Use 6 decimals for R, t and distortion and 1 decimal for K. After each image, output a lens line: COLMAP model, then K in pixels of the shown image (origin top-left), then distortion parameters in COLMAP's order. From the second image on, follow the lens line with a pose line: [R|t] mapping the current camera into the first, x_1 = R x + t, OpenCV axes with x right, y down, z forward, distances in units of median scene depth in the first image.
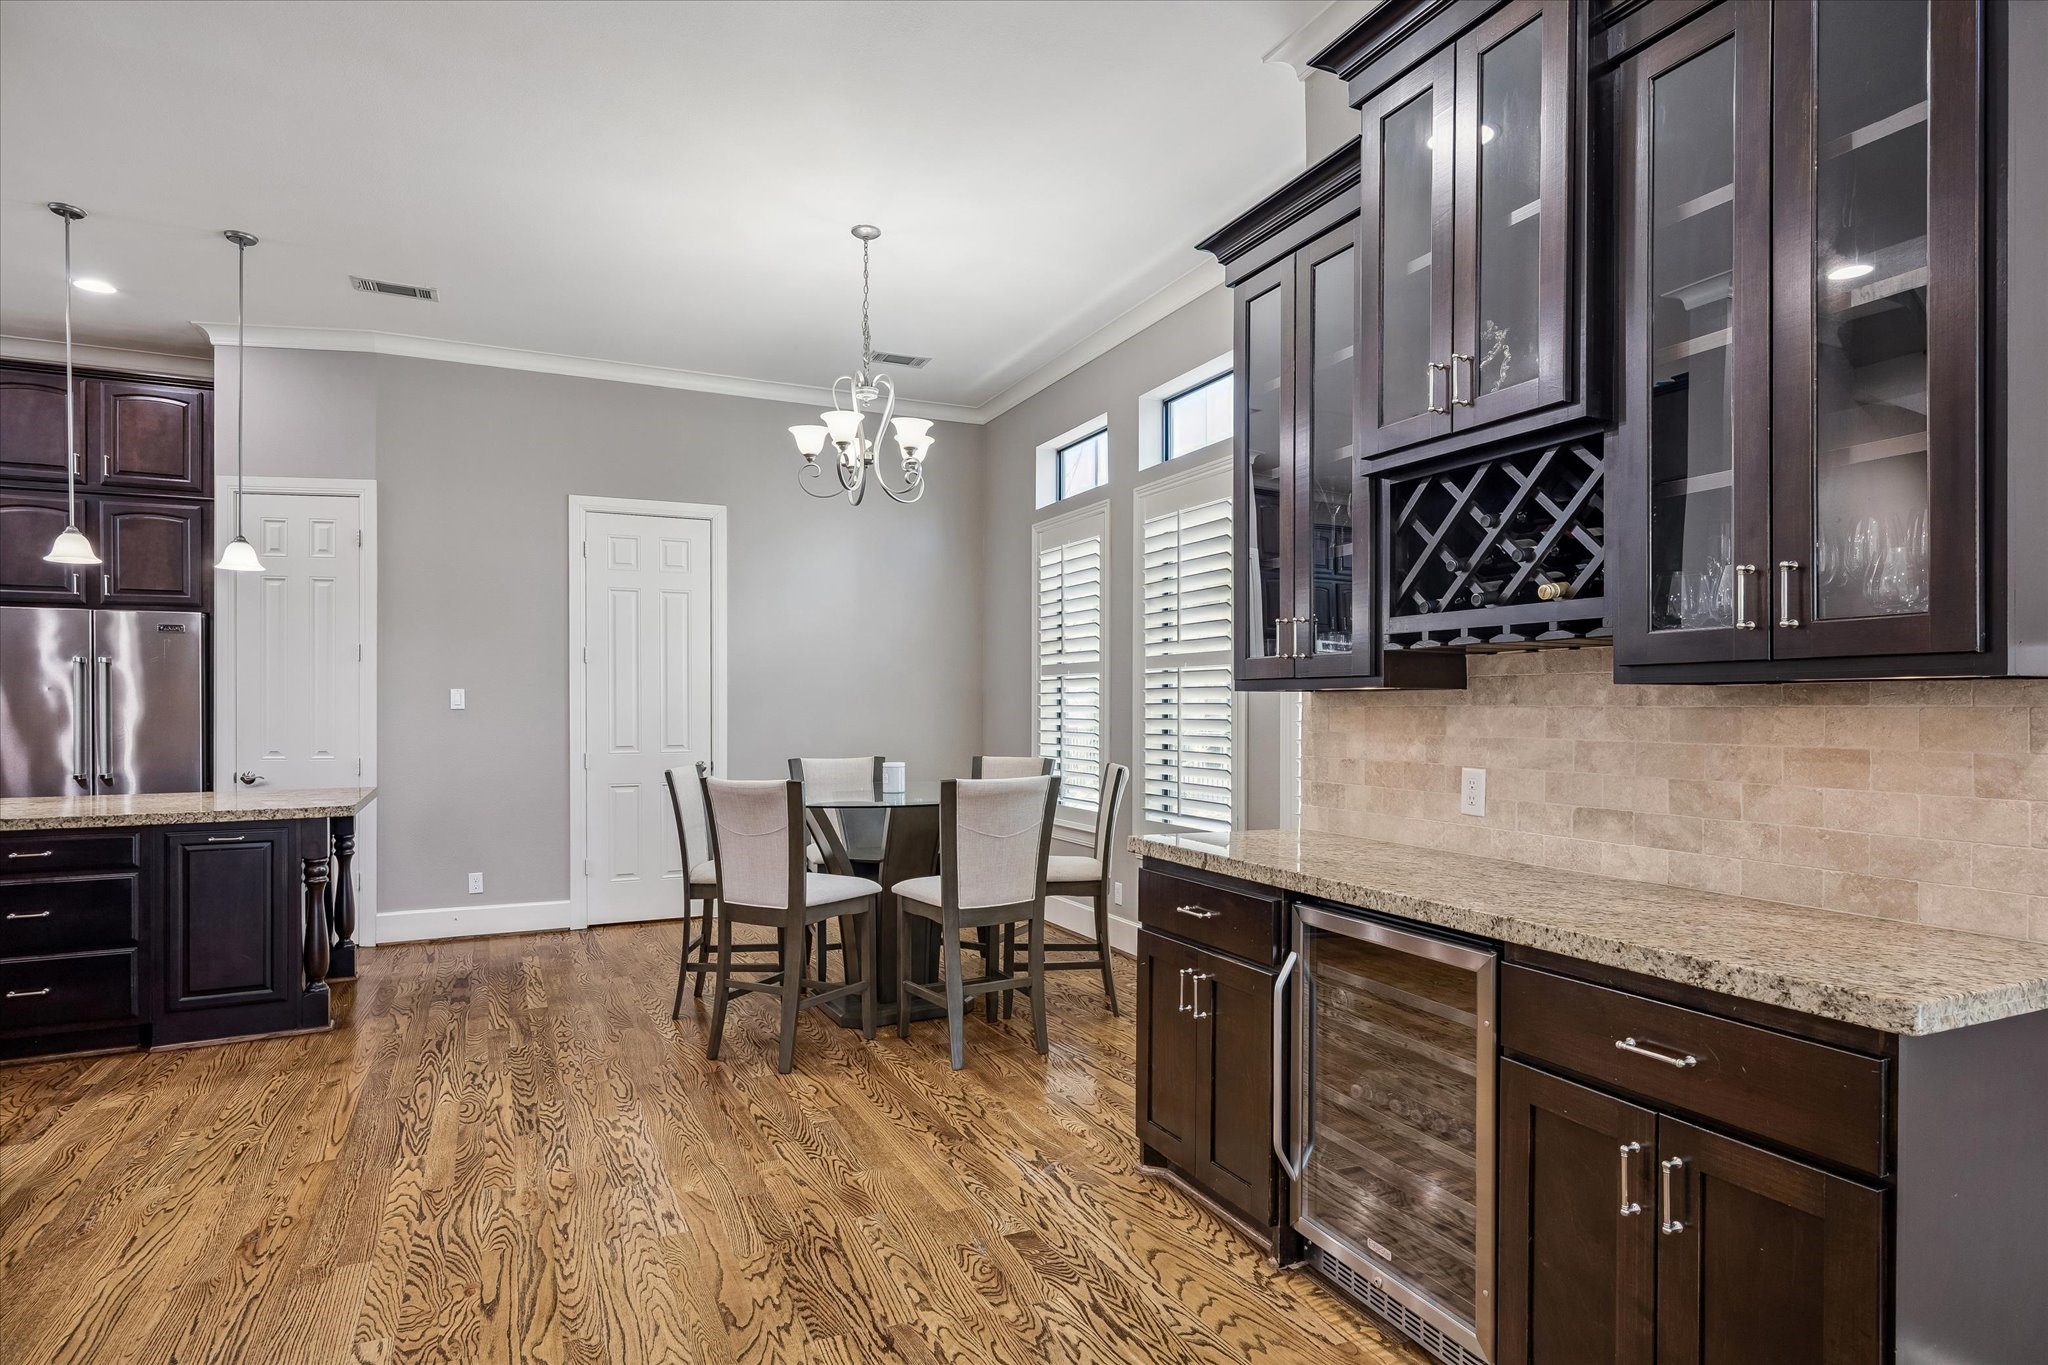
lens RADIAL K [[1081.0, 0, 1041.6], [0, 1081.0, 710.1], [0, 0, 1]] dist [0.003434, -0.000073]
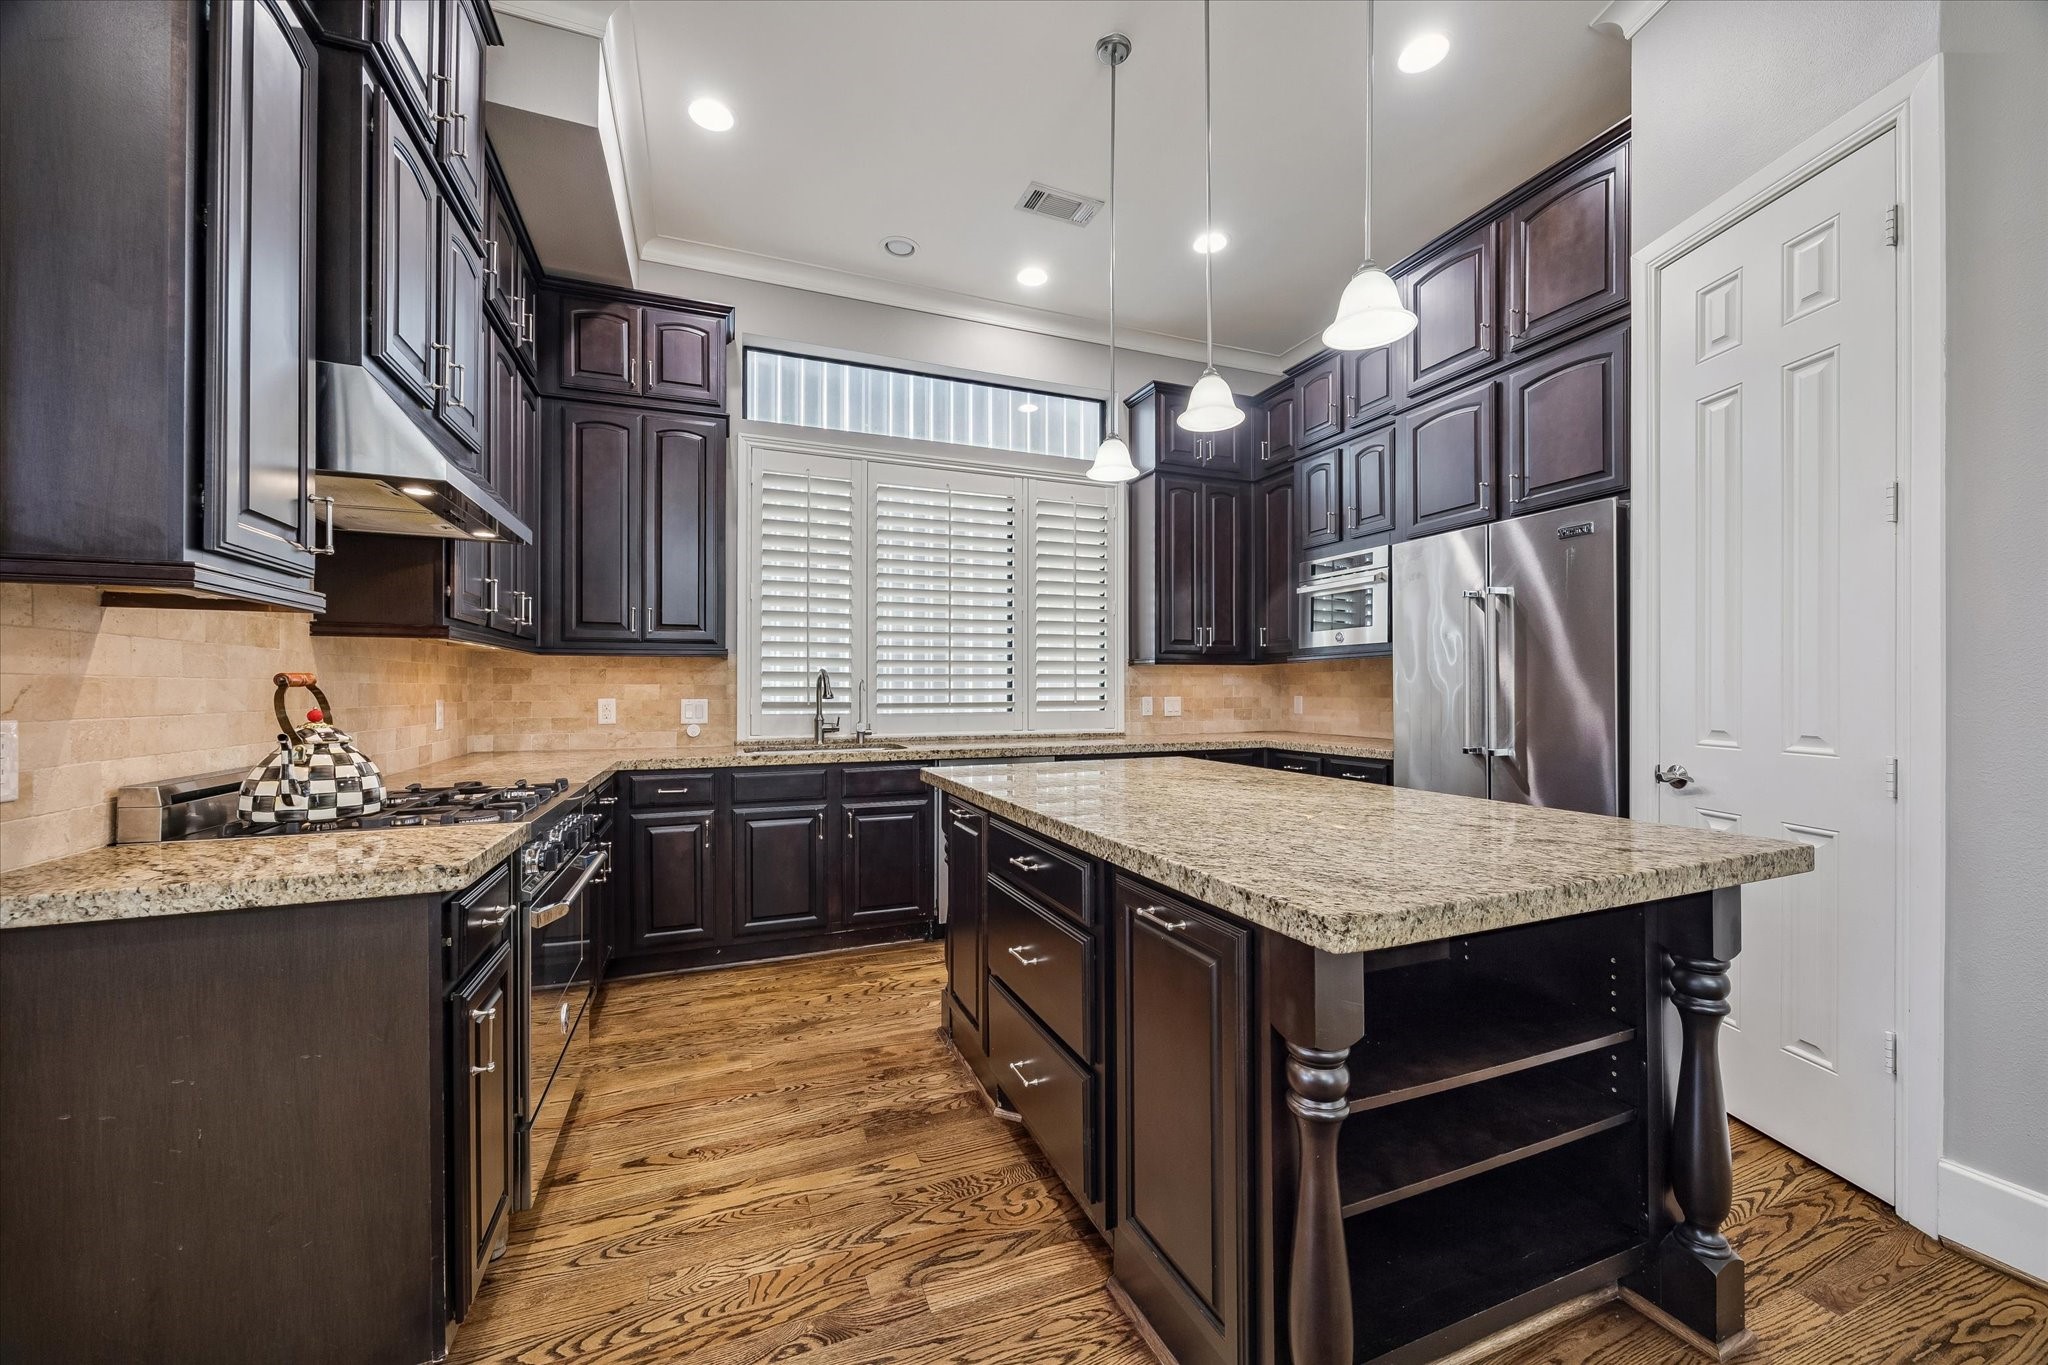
lens RADIAL K [[785.5, 0, 1027.6], [0, 785.5, 688.9], [0, 0, 1]] dist [-0.001217, -0.001133]
pose [[-0.068570, 0.000500, -0.997646, -0.460889], [-0.005355, 0.999985, 0.000869, 0.028417], [0.997632, 0.005402, -0.068566, 1.029265]]
